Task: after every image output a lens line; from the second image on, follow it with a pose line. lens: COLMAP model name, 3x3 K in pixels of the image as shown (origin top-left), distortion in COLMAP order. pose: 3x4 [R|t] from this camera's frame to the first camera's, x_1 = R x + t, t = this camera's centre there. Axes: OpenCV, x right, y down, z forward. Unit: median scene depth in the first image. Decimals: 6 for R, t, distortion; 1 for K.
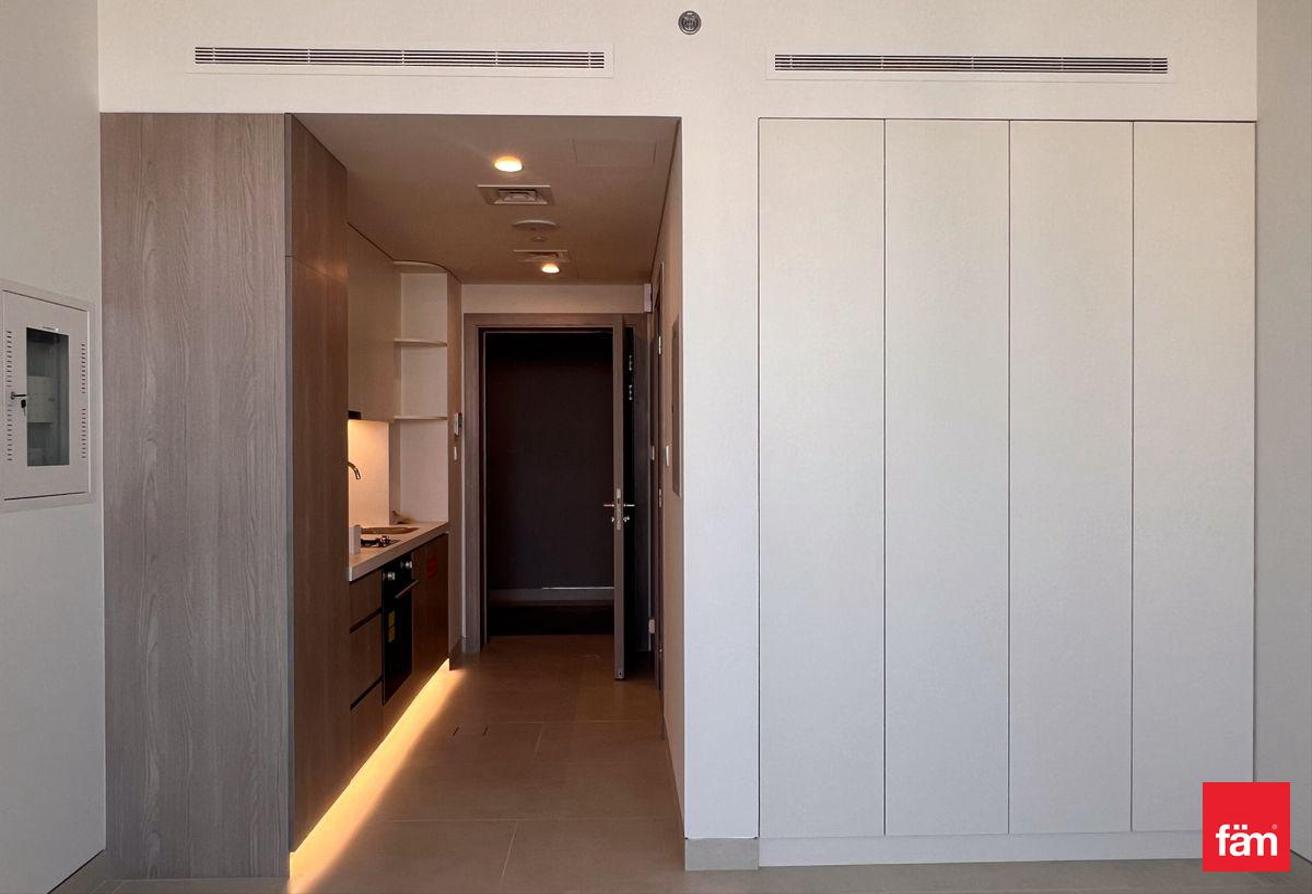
lens RADIAL K [[932.0, 0, 641.5], [0, 932.0, 449.9], [0, 0, 1]] dist [-0.006801, 0.011954]
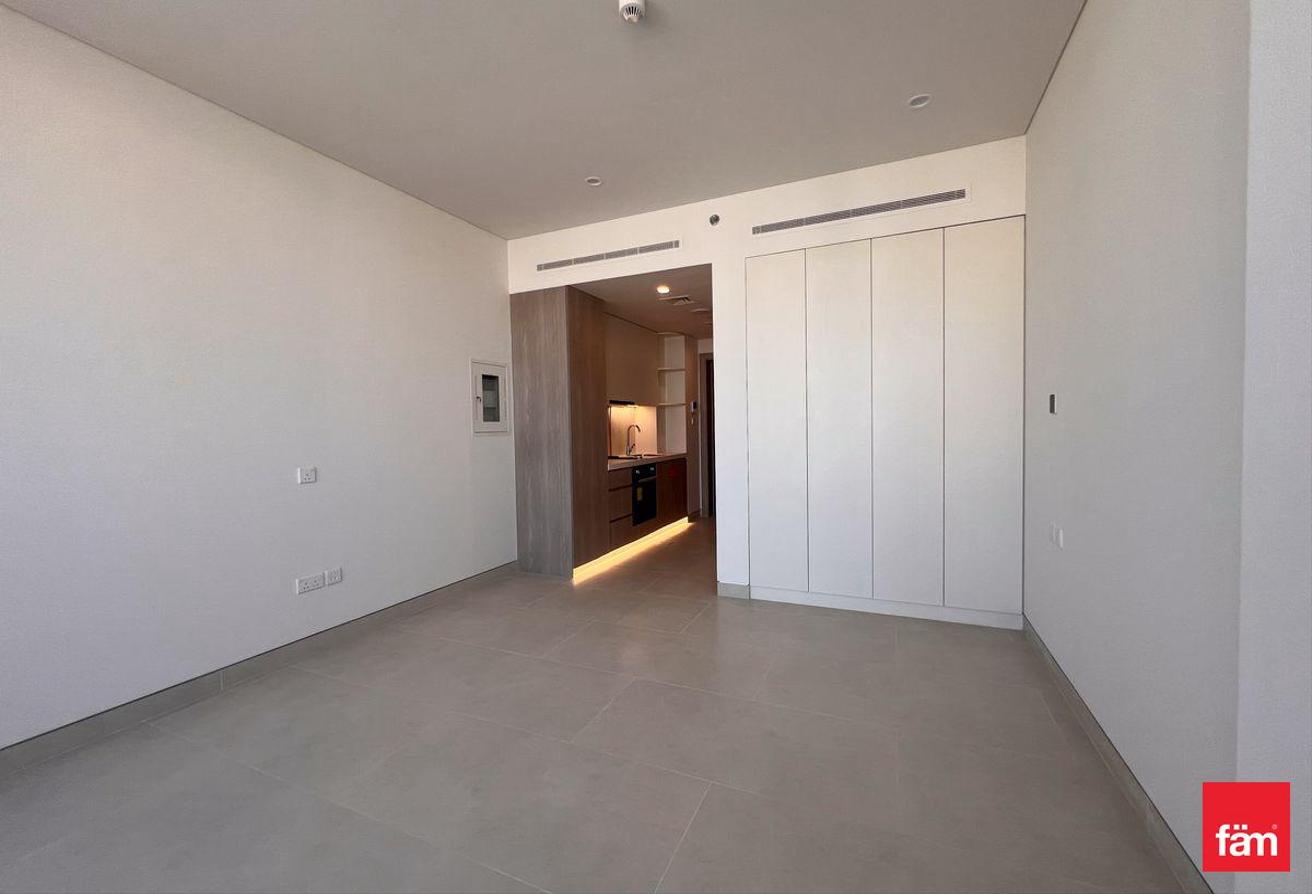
lens RADIAL K [[523.1, 0, 647.0], [0, 523.1, 444.4], [0, 0, 1]] dist [-0.001270, -0.000138]
pose [[0.894983, 0.000412, -0.446101, 0.313138], [0.013470, 0.999519, 0.027949, 0.029404], [0.445898, -0.031023, 0.894546, -0.144321]]
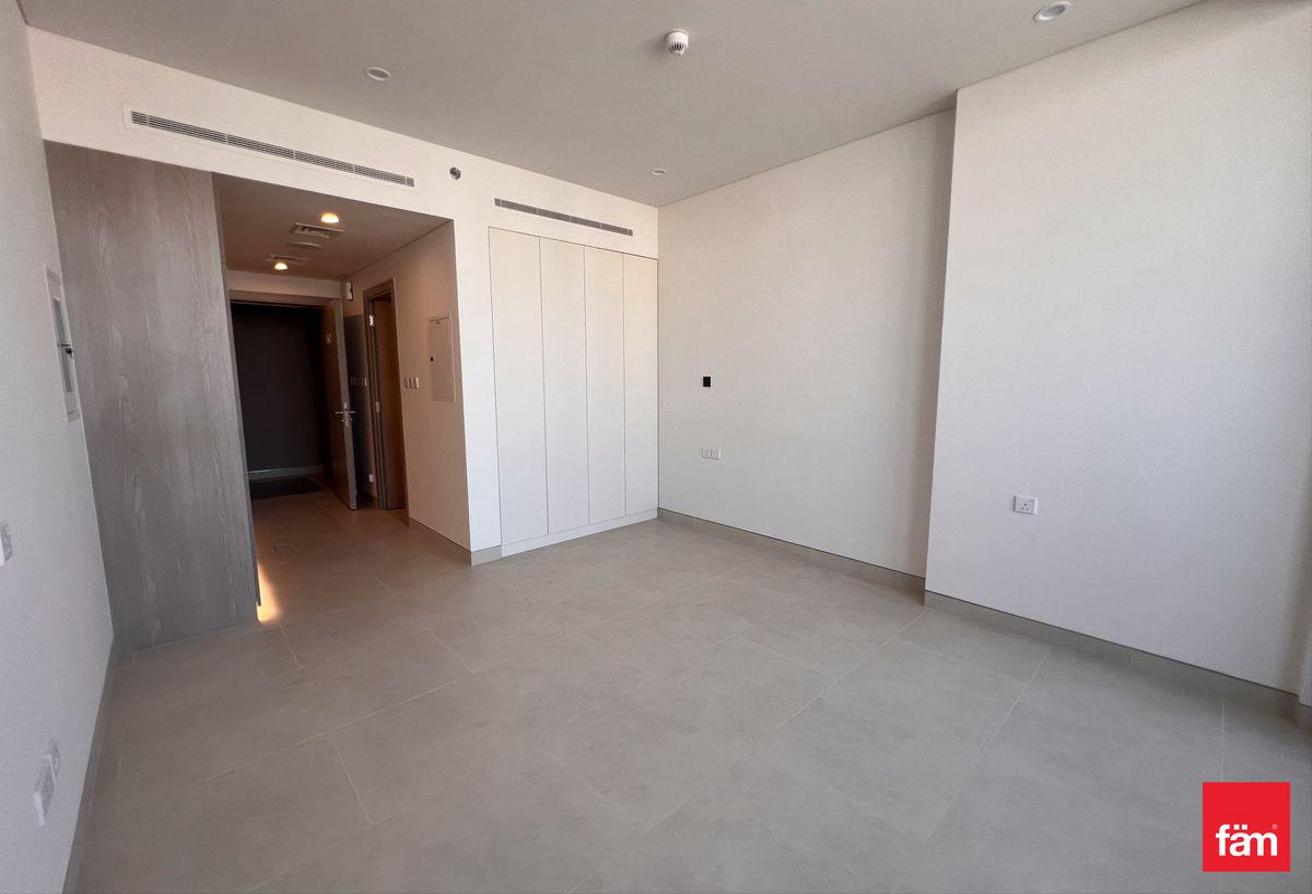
lens RADIAL K [[534.2, 0, 651.3], [0, 534.2, 446.9], [0, 0, 1]] dist [0.000561, -0.000712]
pose [[0.758858, -0.086867, 0.645436, -0.295255], [0.006437, 0.992016, 0.125944, 0.001406], [-0.651224, -0.091419, 0.753359, -0.164354]]
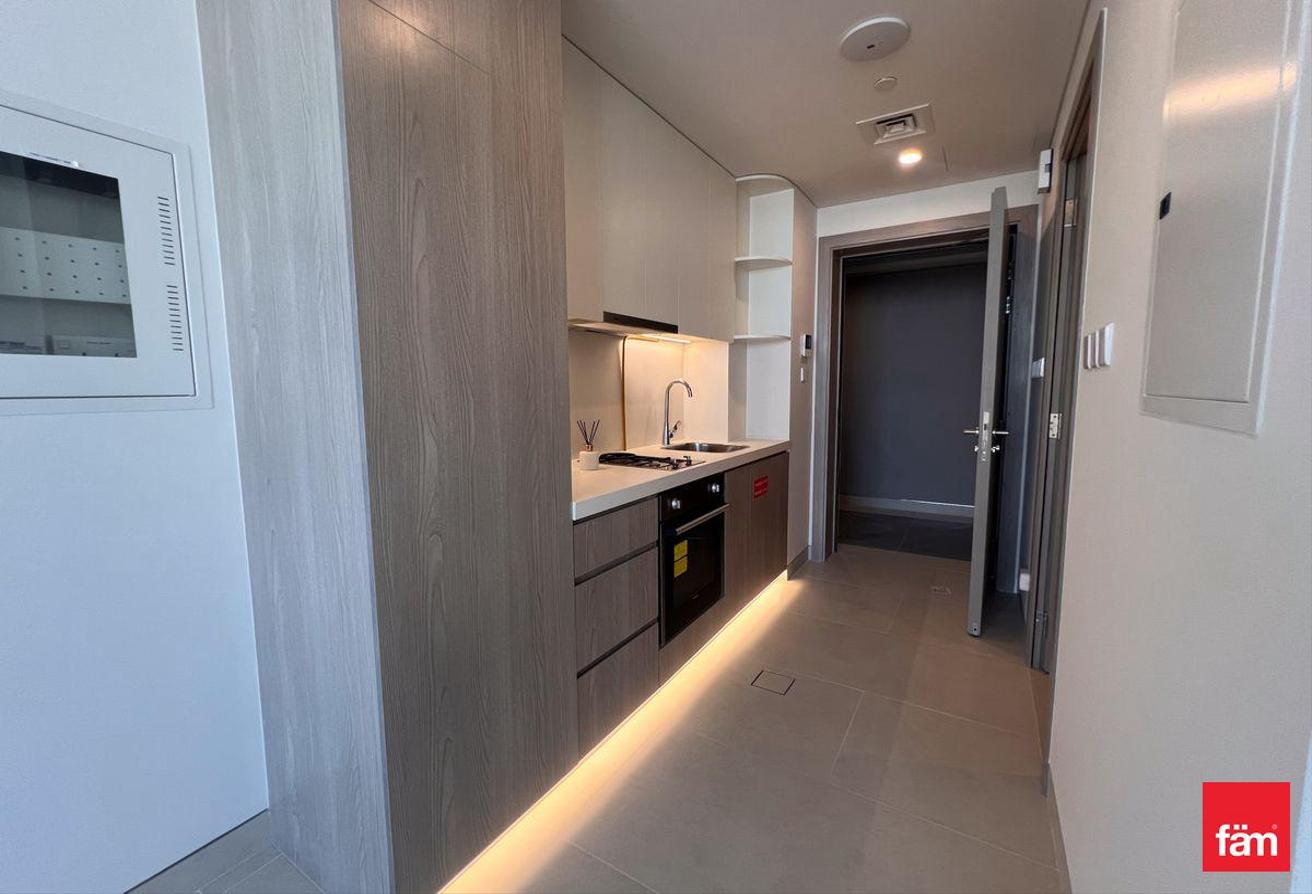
lens RADIAL K [[534.2, 0, 652.4], [0, 534.2, 443.1], [0, 0, 1]] dist [0.000561, -0.000712]
pose [[0.836689, 0.054344, -0.544975, -0.015829], [0.000815, 0.994940, 0.100465, 0.026133], [0.547677, -0.084502, 0.832412, 0.540842]]
